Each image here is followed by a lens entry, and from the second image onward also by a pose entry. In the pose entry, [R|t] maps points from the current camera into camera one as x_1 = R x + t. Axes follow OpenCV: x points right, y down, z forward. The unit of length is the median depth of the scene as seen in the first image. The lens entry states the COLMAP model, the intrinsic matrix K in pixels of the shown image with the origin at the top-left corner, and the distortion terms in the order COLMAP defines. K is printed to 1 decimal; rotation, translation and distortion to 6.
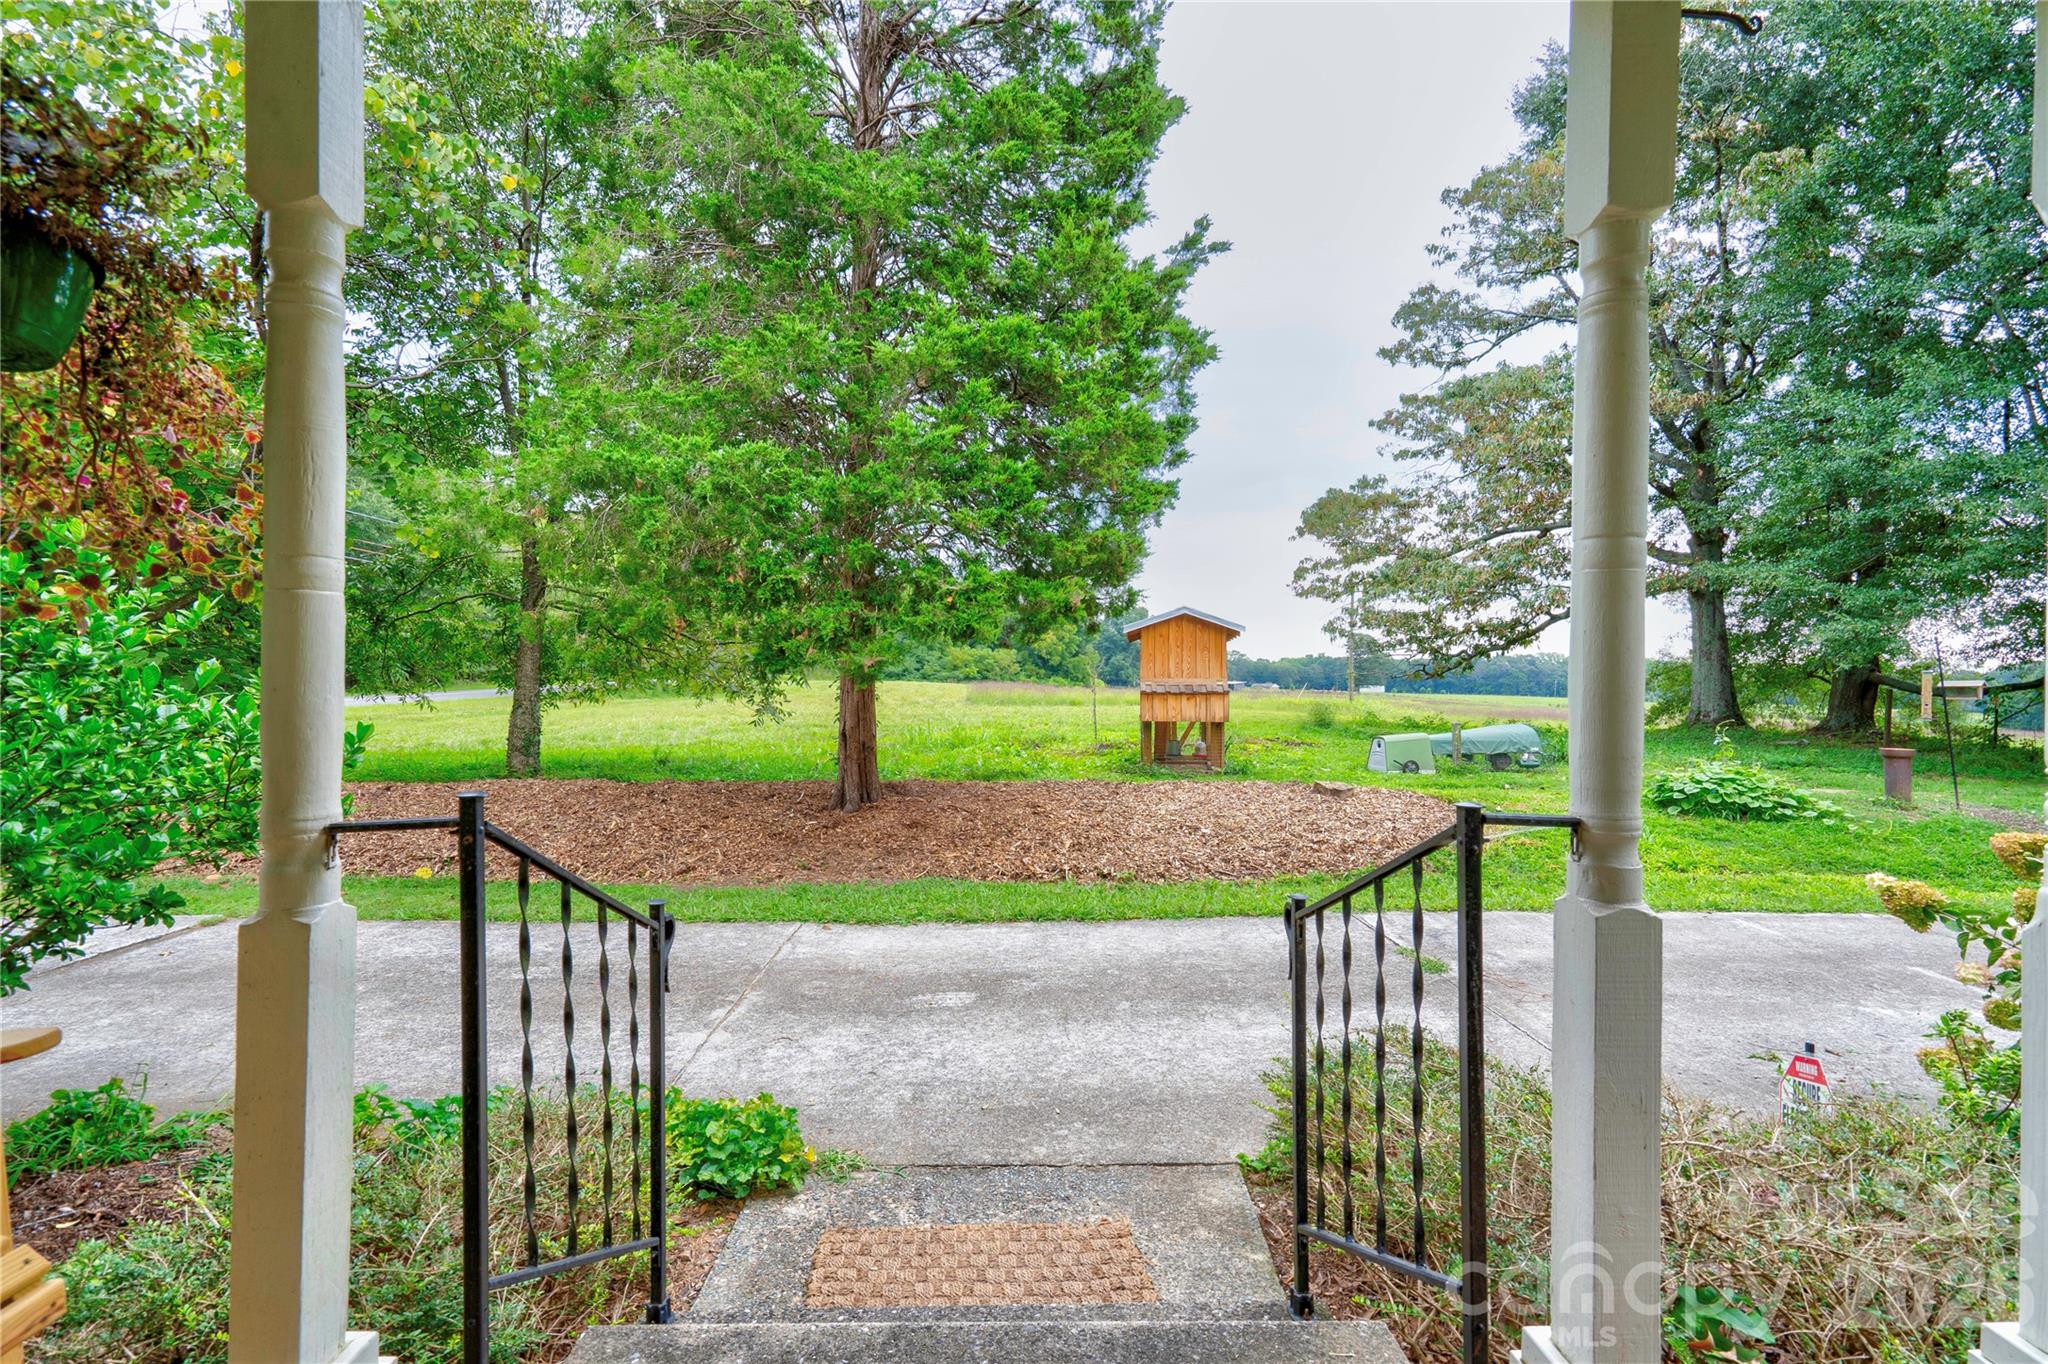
lens RADIAL K [[934.5, 0, 1020.3], [0, 934.5, 676.1], [0, 0, 1]] dist [0.020340, 0.000108]
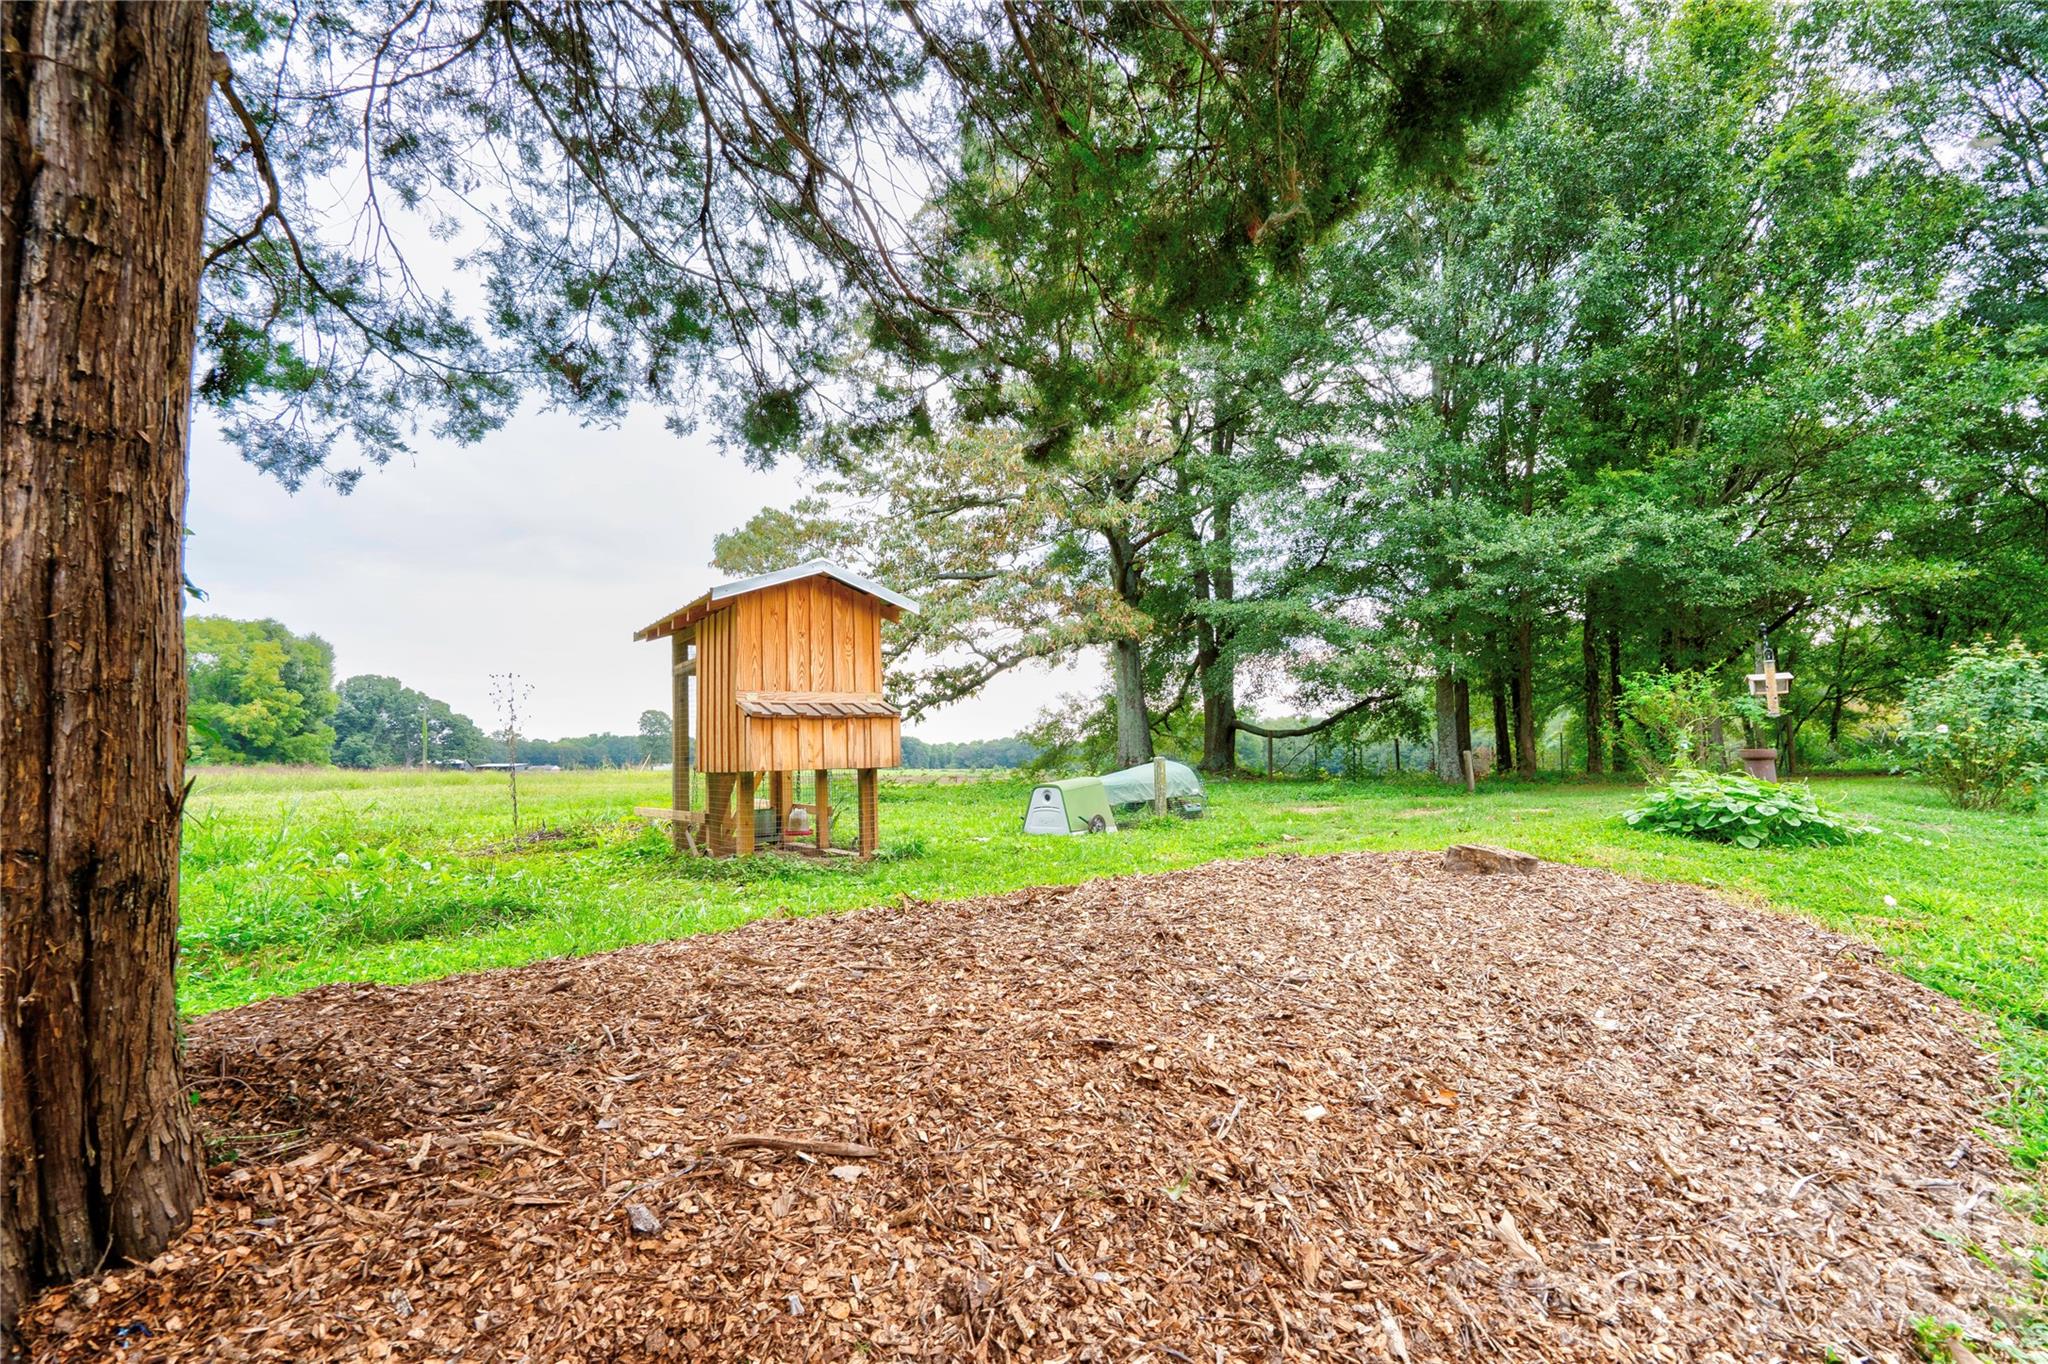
lens RADIAL K [[934.5, 0, 1020.3], [0, 934.5, 676.1], [0, 0, 1]] dist [0.020340, 0.000108]
pose [[0.751674, 0.027781, 0.658949, -0.048347], [0.027018, 0.996977, -0.072852, 0.019026], [-0.658981, 0.072564, 0.748651, 0.269359]]
